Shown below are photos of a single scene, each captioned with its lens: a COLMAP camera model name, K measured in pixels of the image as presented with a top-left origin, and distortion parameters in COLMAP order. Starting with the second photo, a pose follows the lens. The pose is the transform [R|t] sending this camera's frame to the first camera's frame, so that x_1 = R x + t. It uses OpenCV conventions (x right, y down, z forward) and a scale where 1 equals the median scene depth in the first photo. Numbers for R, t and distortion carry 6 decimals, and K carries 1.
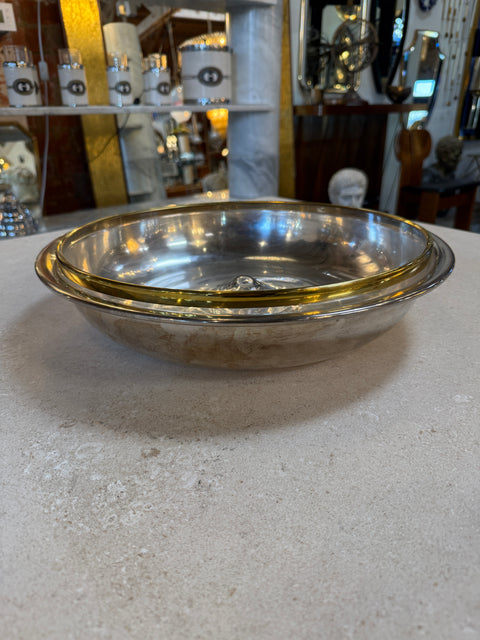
lens RADIAL K [[462.5, 0, 242.8], [0, 462.5, 314.8], [0, 0, 1]] dist [-0.009582, -0.005816]
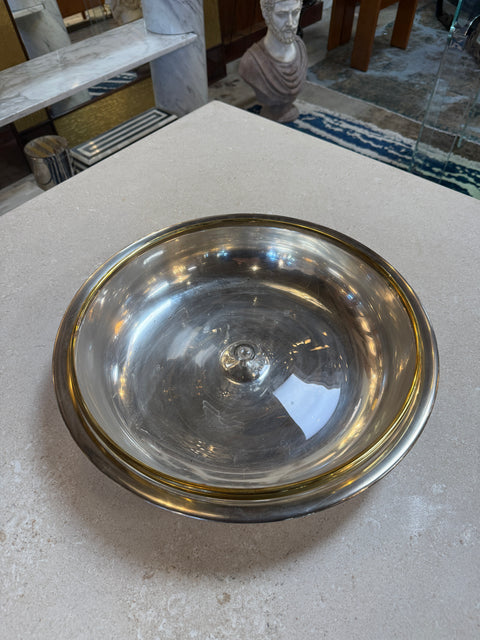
lens RADIAL K [[460.5, 0, 240.0], [0, 460.5, 320.0], [0, 0, 1]] dist [-0.017652, 0.002539]
pose [[0.984590, -0.136808, 0.108930, -0.024705], [0.076836, 0.897974, 0.433289, -0.133367], [-0.157093, -0.418242, 0.894648, 0.017551]]
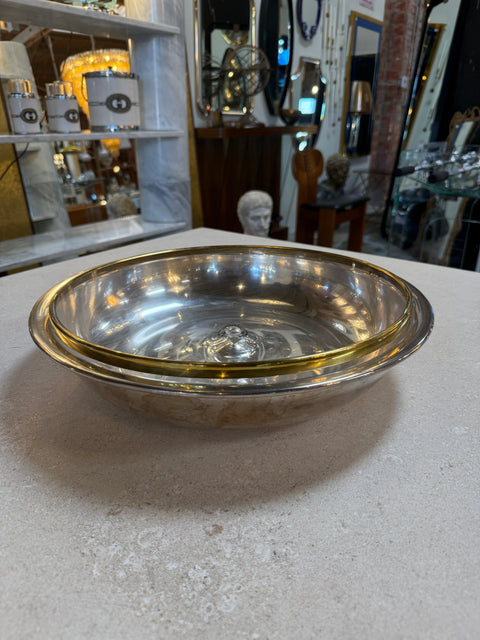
lens RADIAL K [[460.5, 0, 240.0], [0, 460.5, 320.0], [0, 0, 1]] dist [-0.017652, 0.002539]
pose [[0.976213, -0.079415, 0.201747, -0.040924], [0.082846, 0.996525, -0.008606, -0.019422], [-0.200362, 0.025115, 0.979400, -0.001682]]
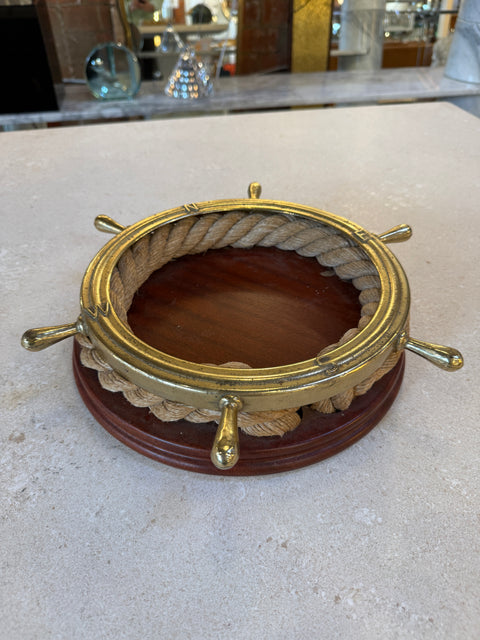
lens RADIAL K [[466.5, 0, 238.9], [0, 466.5, 323.8], [0, 0, 1]] dist [-0.022497, -0.002832]
pose [[0.883922, 0.316096, -0.344623, 0.069501], [-0.201616, 0.922539, 0.329049, -0.050994], [0.421939, -0.221372, 0.879182, 0.045211]]
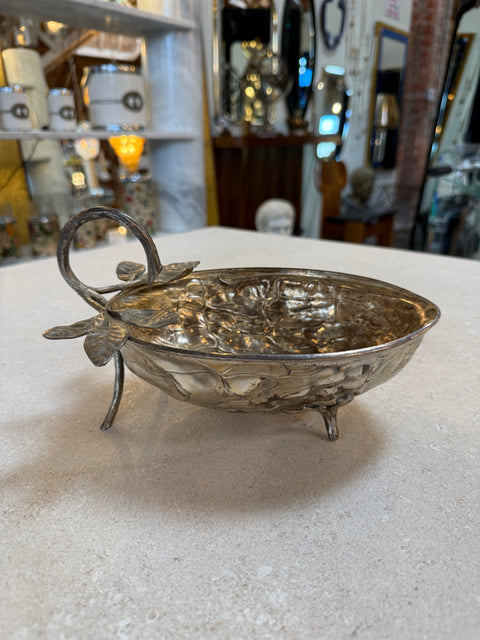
lens RADIAL K [[469.0, 0, 238.5], [0, 469.0, 323.8], [0, 0, 1]] dist [-0.026715, -0.003514]
pose [[0.984783, -0.062418, 0.162193, -0.025831], [0.071457, 0.996164, -0.050506, -0.013217], [-0.158418, 0.061327, 0.985466, 0.067473]]
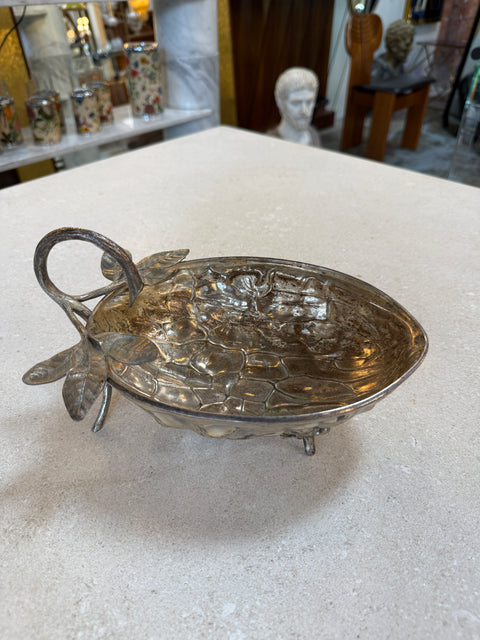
lens RADIAL K [[466.5, 0, 238.9], [0, 466.5, 323.8], [0, 0, 1]] dist [-0.022497, -0.002832]
pose [[0.991127, -0.075348, 0.109502, -0.013949], [0.049293, 0.973424, 0.223642, -0.052980], [-0.123443, -0.216260, 0.968501, 0.072000]]
